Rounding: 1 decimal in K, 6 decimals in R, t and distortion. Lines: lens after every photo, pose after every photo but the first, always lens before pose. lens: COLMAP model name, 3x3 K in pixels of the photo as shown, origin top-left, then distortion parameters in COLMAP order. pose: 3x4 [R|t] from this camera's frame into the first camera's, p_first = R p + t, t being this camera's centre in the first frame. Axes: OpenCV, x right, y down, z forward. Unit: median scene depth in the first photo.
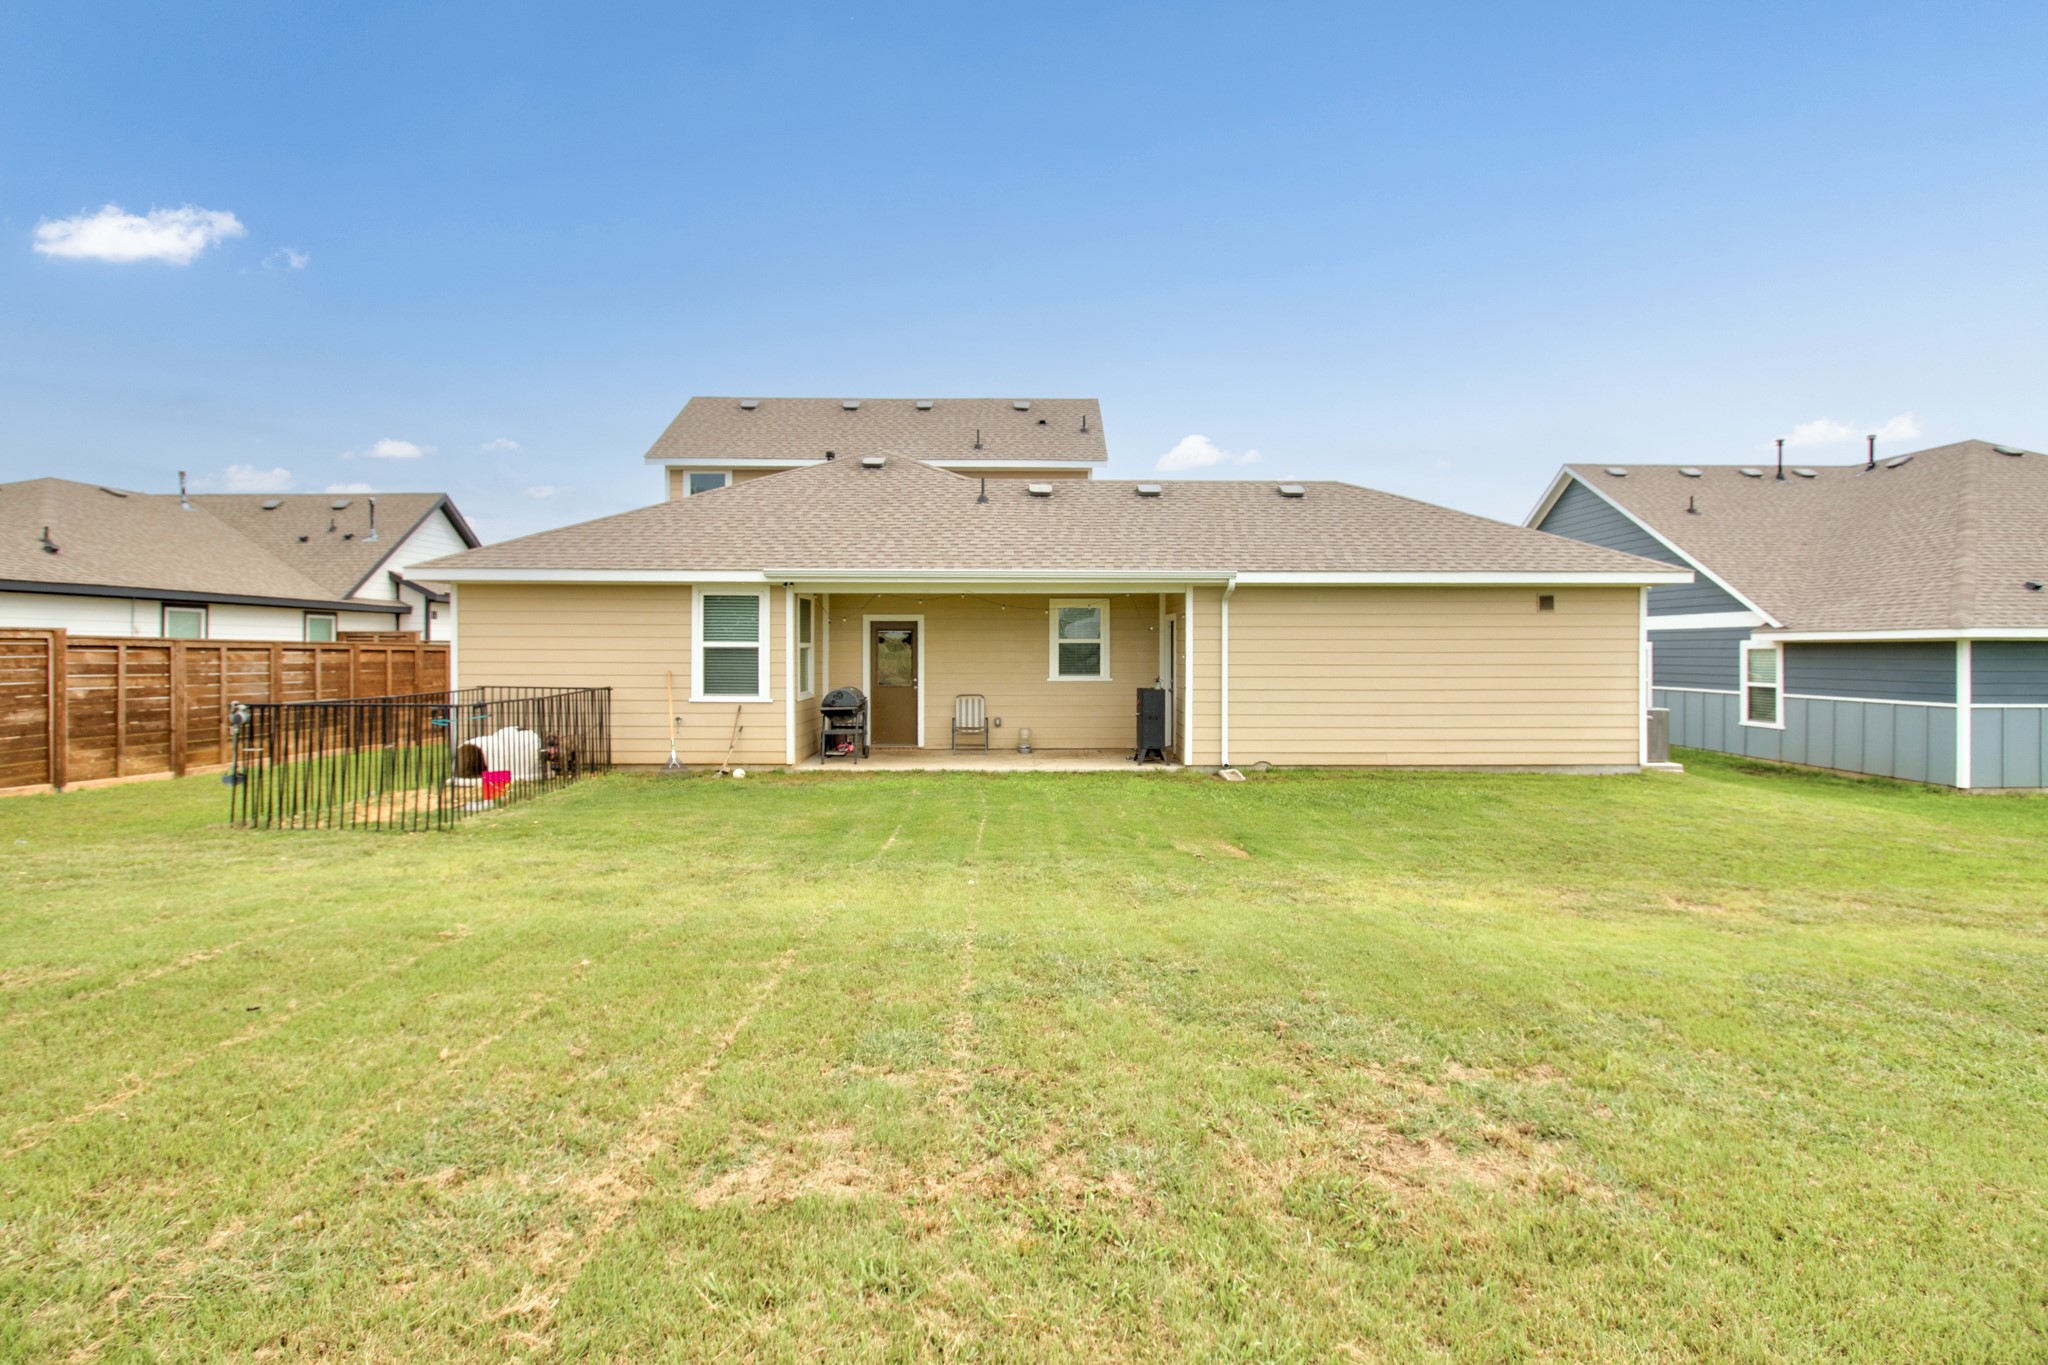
lens RADIAL K [[961.2, 0, 1026.7], [0, 961.2, 655.7], [0, 0, 1]] dist [0.000341, -0.013895]
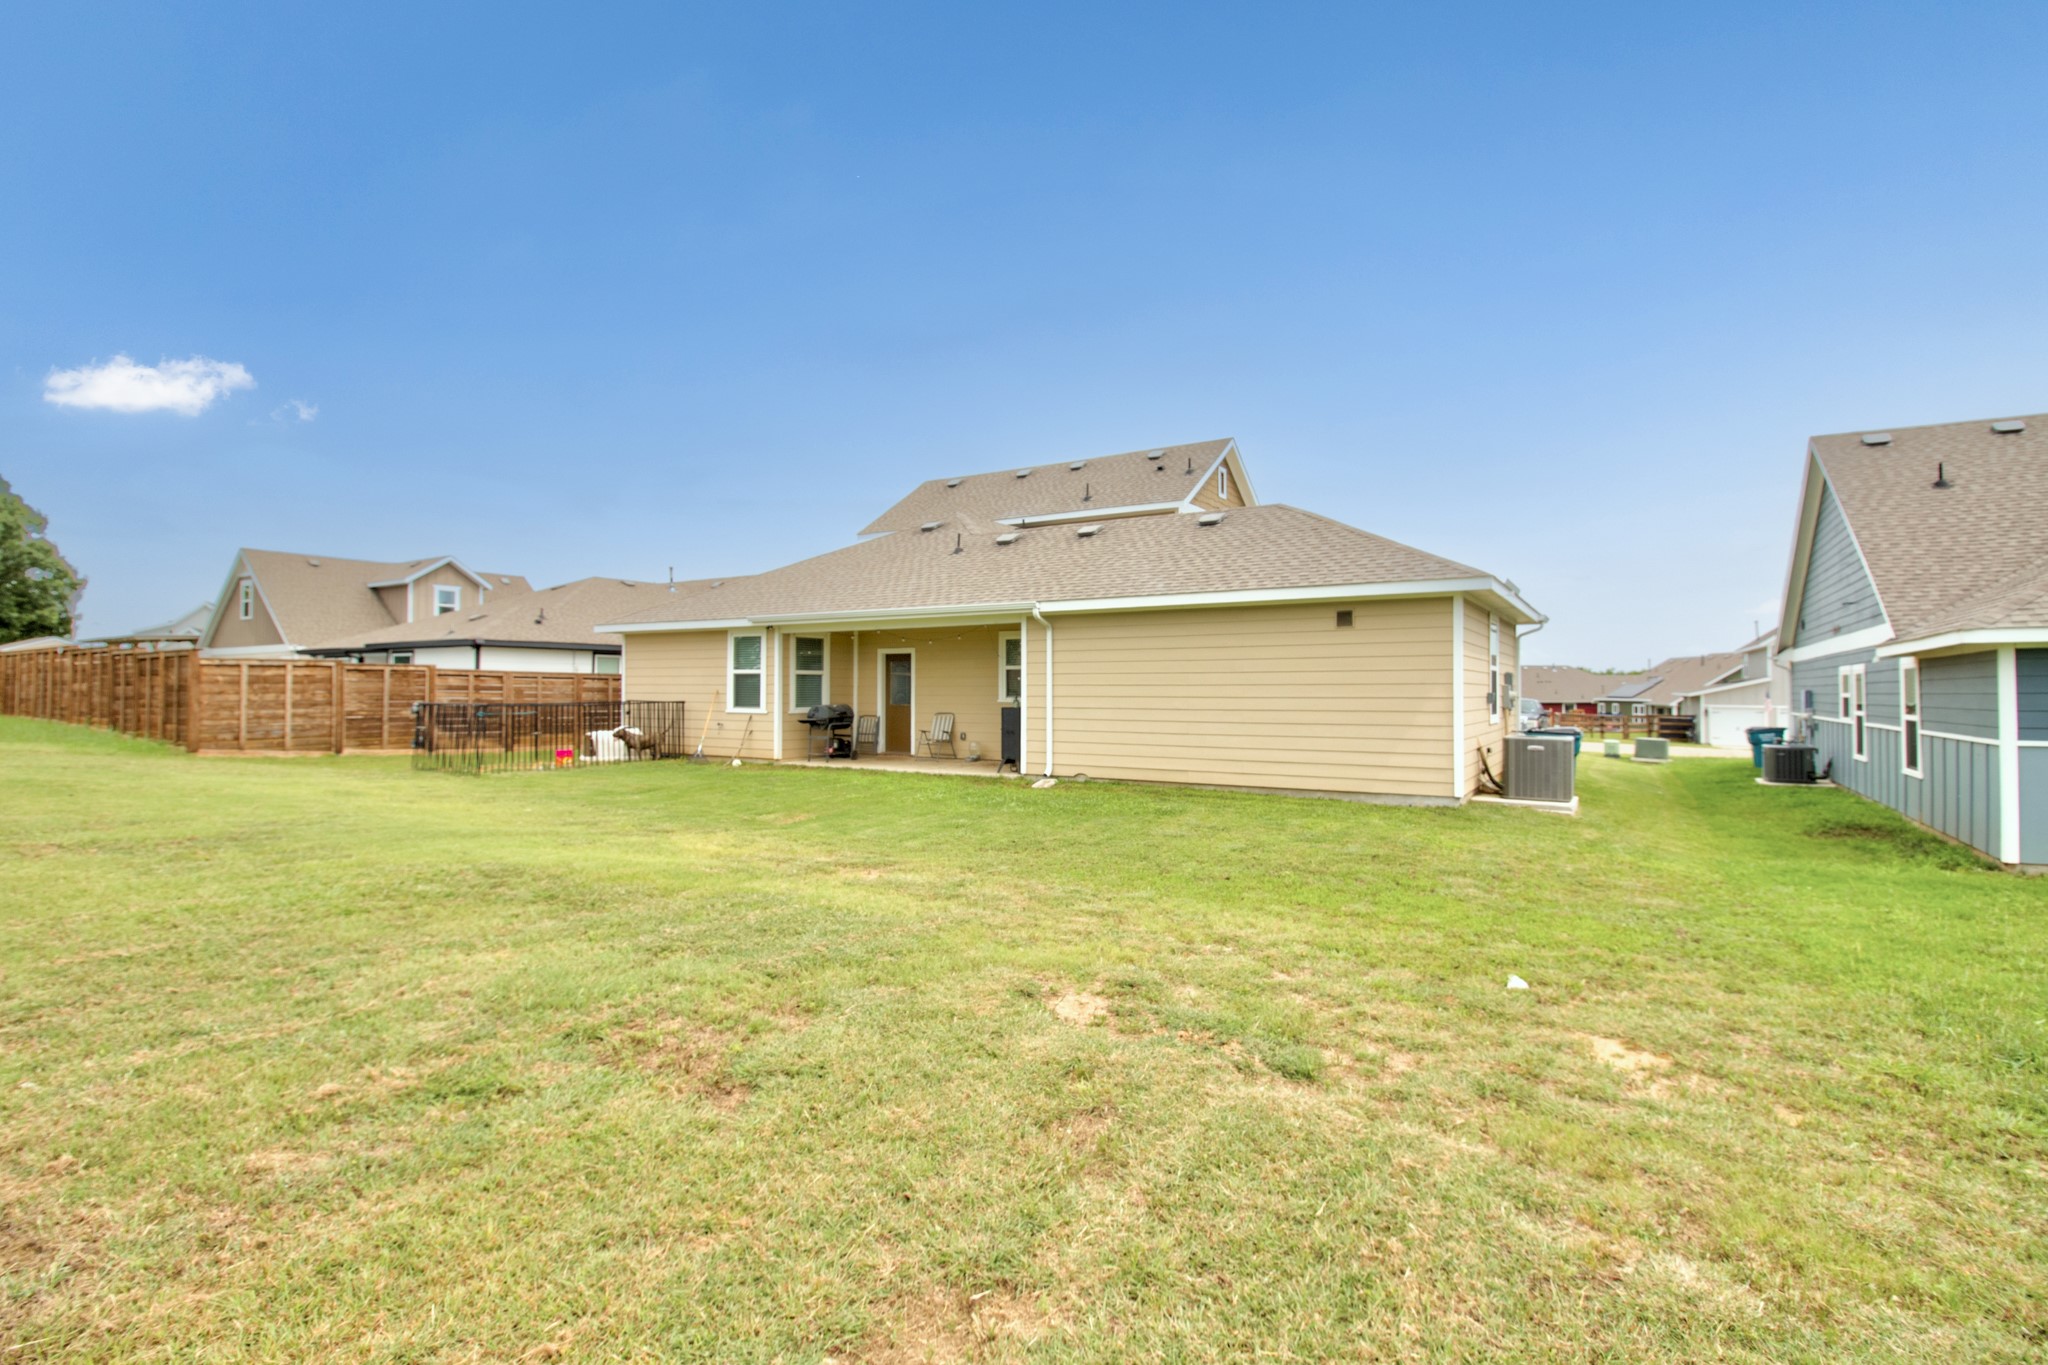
lens RADIAL K [[918.6, 0, 1028.0], [0, 918.6, 702.3], [0, 0, 1]] dist [-0.001152, -0.013201]
pose [[0.853142, 0.007243, -0.521629, 0.738955], [-0.003789, 0.999963, 0.007687, 0.020836], [0.521666, -0.004581, 0.853138, 0.072491]]
